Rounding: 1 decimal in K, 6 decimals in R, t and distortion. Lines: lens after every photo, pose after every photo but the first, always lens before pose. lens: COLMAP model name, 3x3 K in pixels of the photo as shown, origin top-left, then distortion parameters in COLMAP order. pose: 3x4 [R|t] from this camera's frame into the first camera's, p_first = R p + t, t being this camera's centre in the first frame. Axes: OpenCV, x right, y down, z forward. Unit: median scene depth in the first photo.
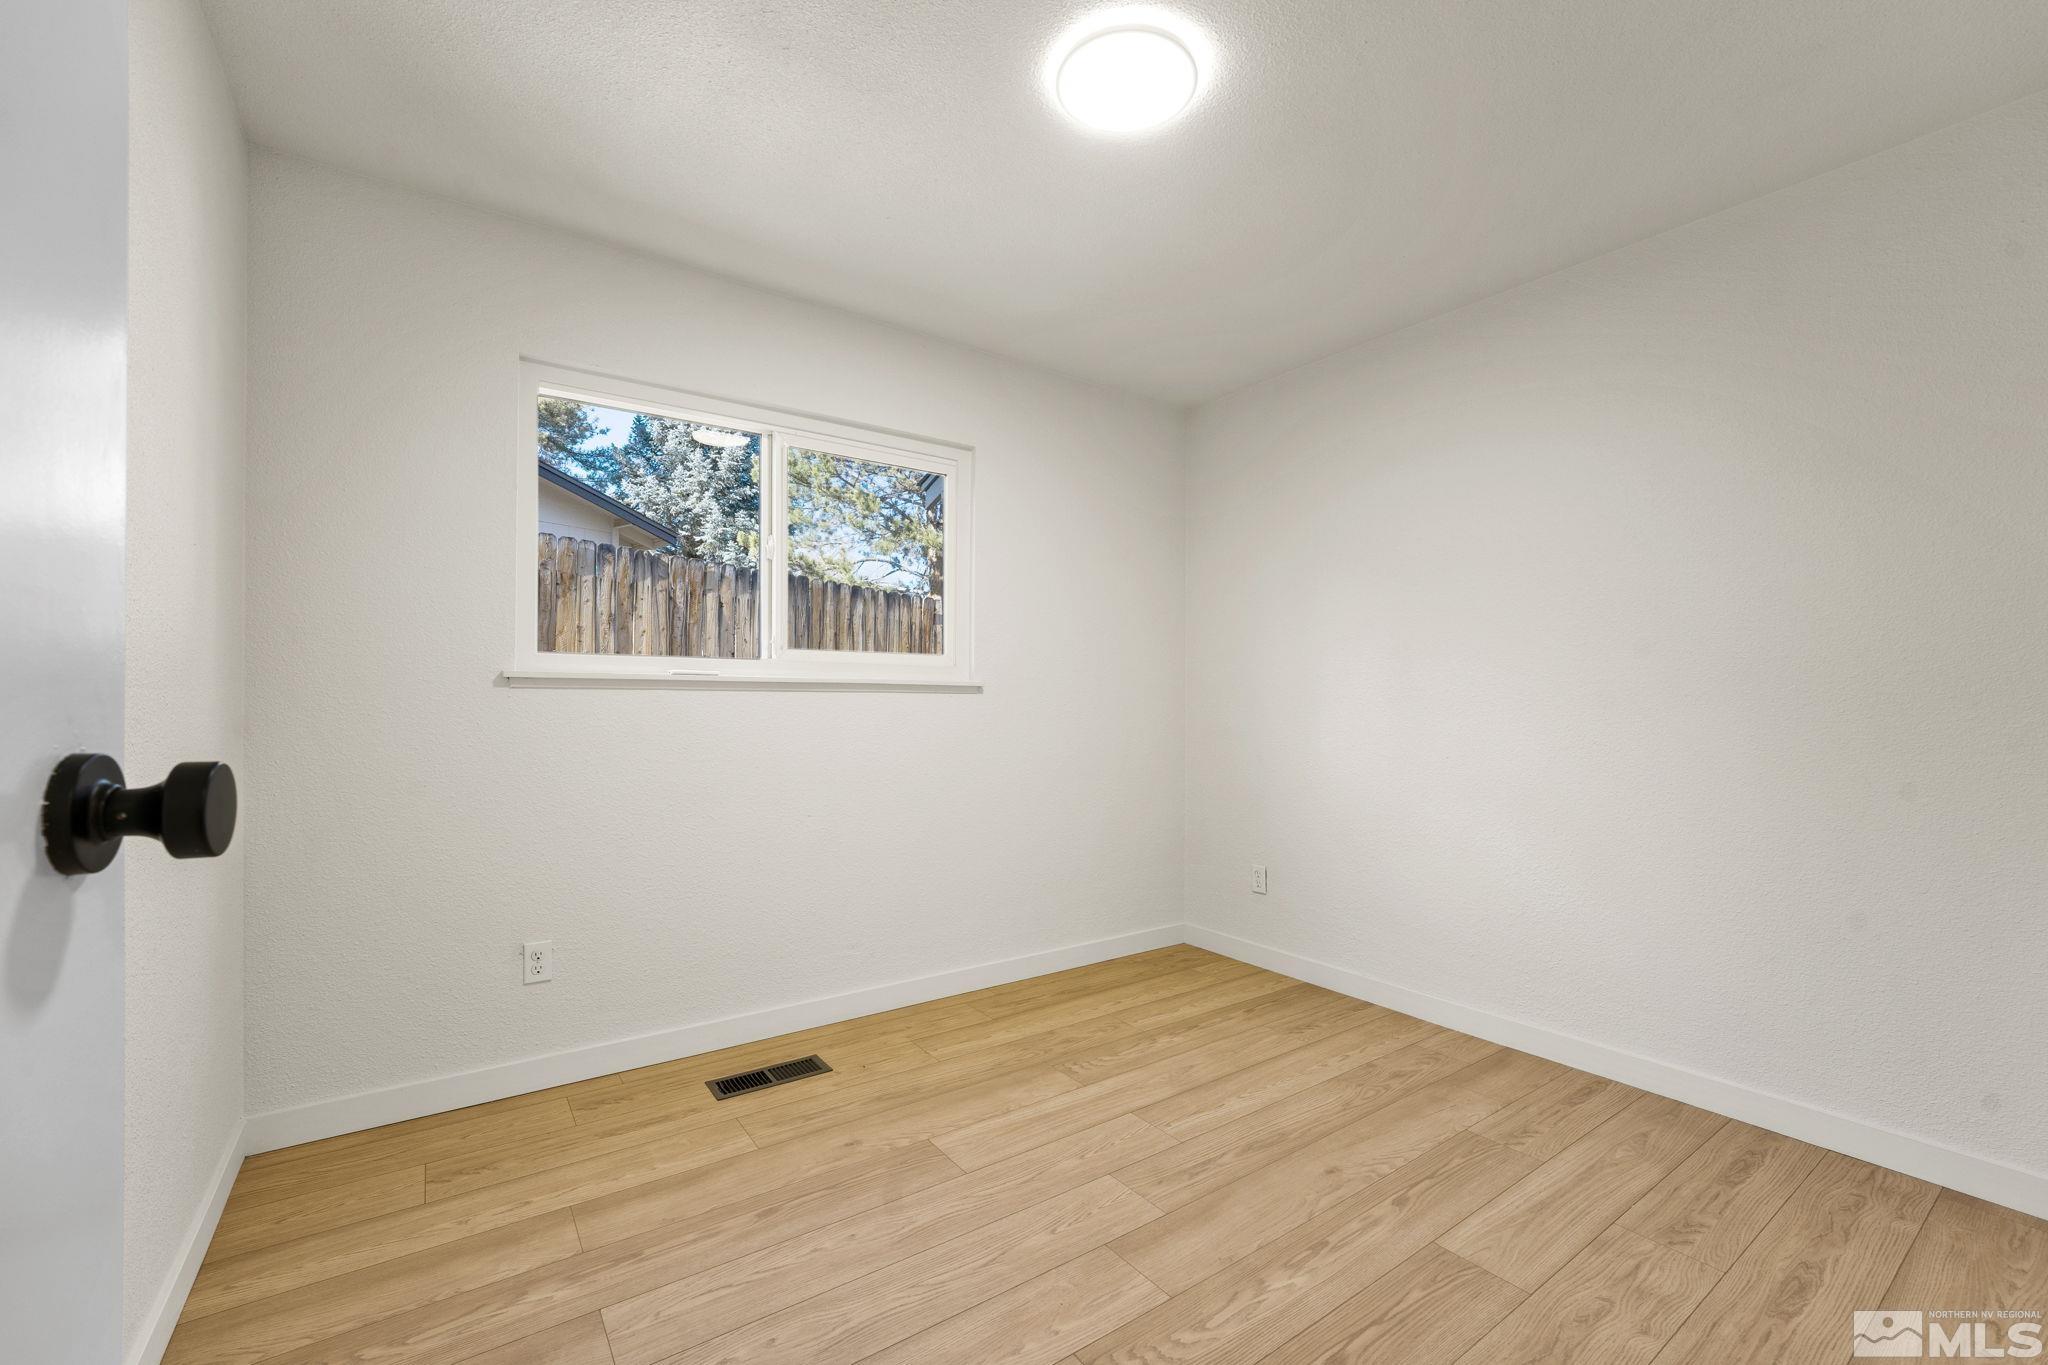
lens RADIAL K [[847.2, 0, 1035.1], [0, 847.2, 704.0], [0, 0, 1]] dist [-0.010730, 0.002479]
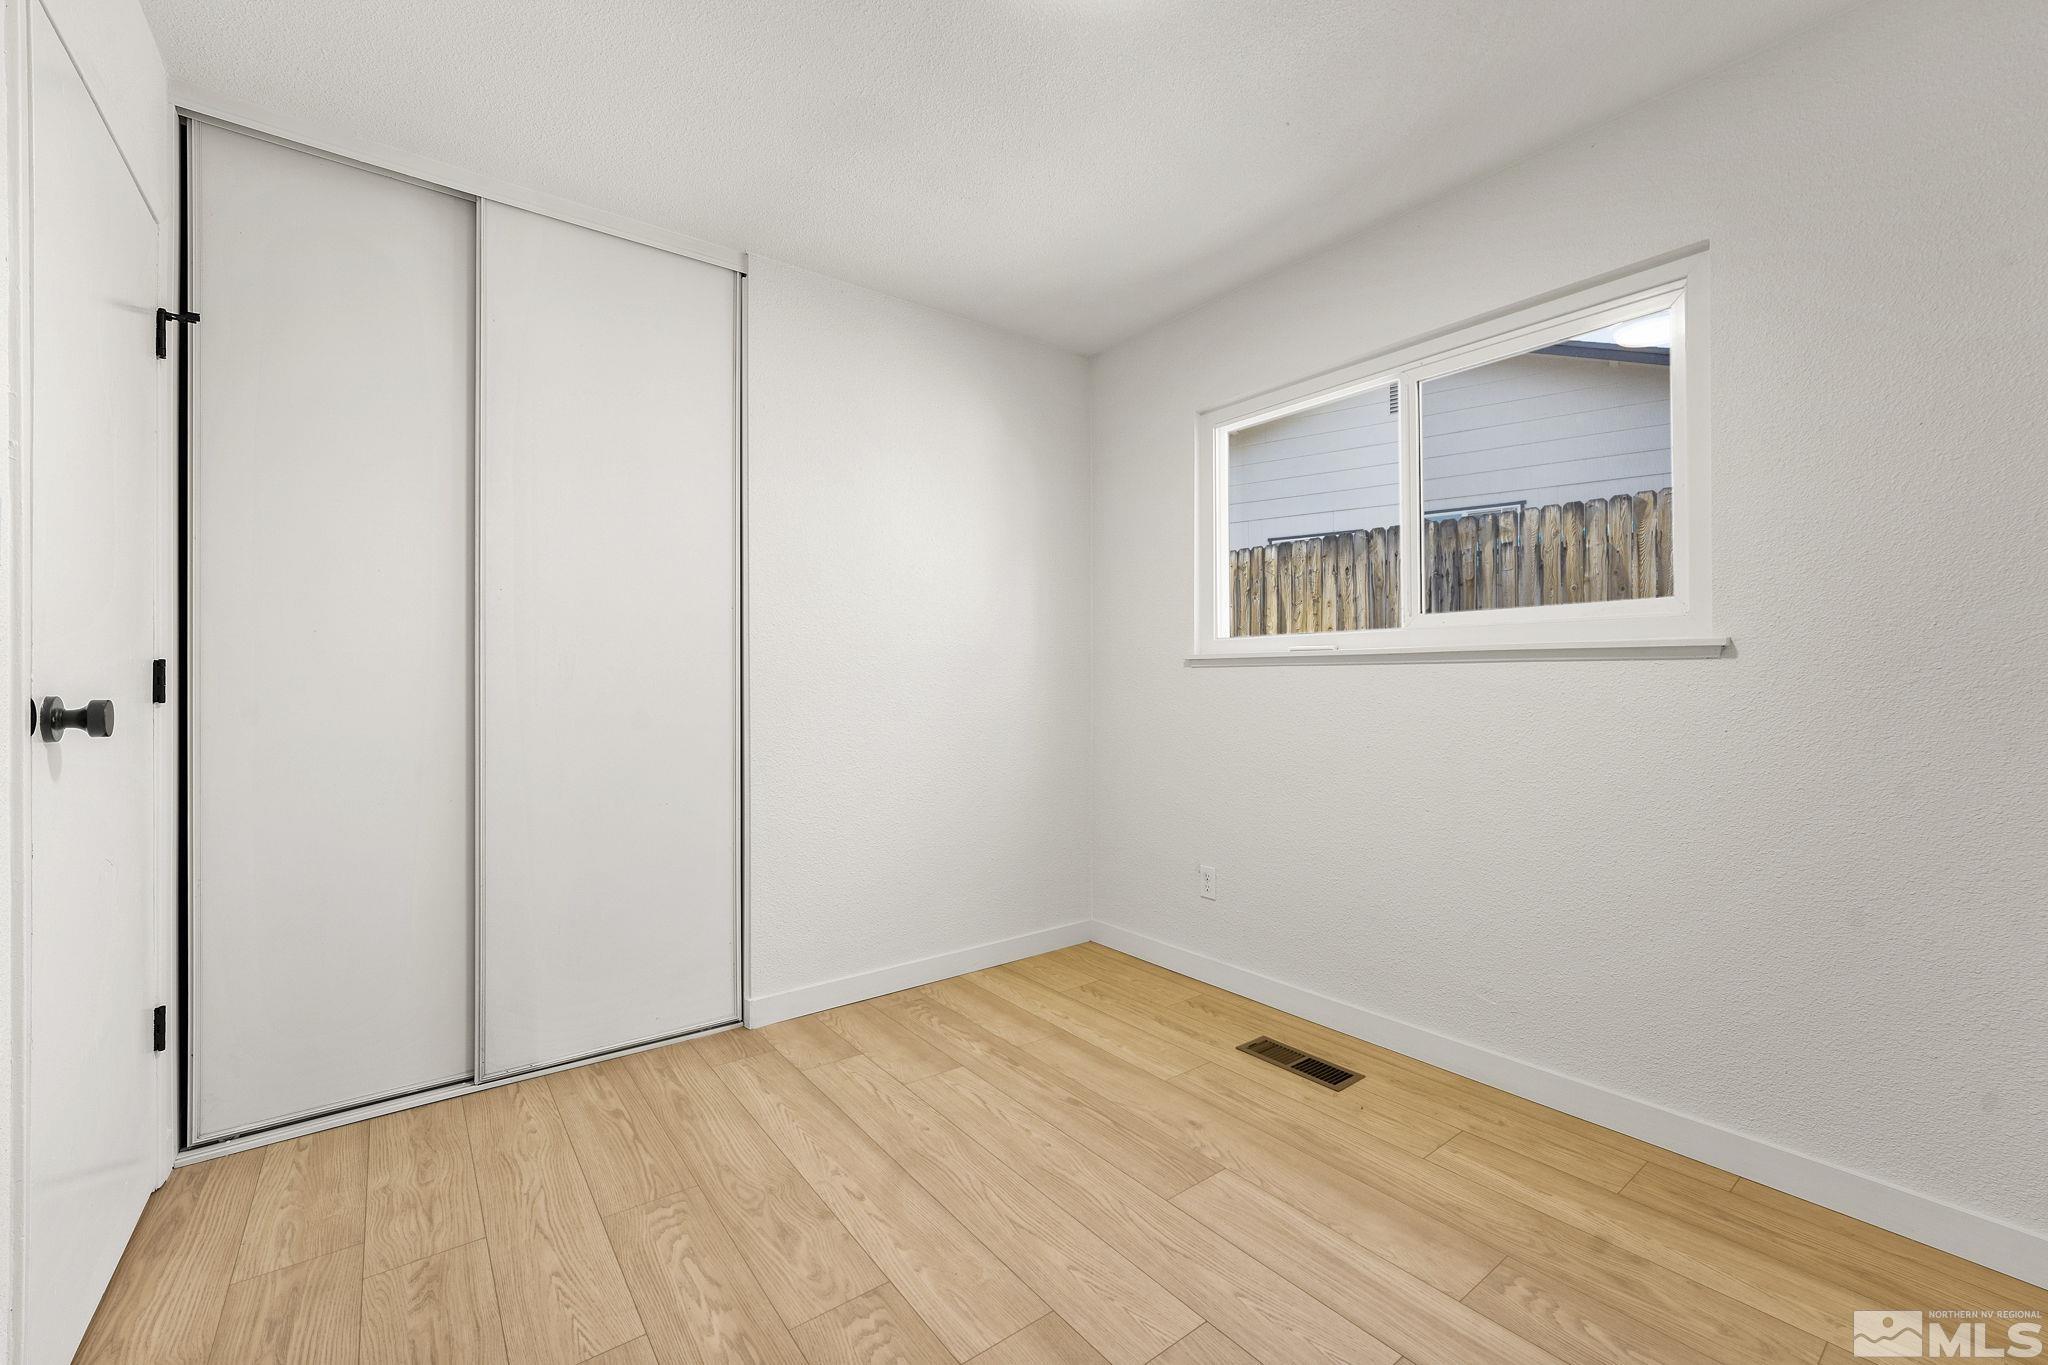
lens RADIAL K [[847.2, 0, 1015.0], [0, 847.2, 673.7], [0, 0, 1]] dist [-0.010730, 0.002479]
pose [[0.012928, -0.008906, -0.999877, 0.731689], [0.007186, 0.999935, -0.008814, 0.000887], [0.999891, -0.007071, 0.012991, 0.740398]]
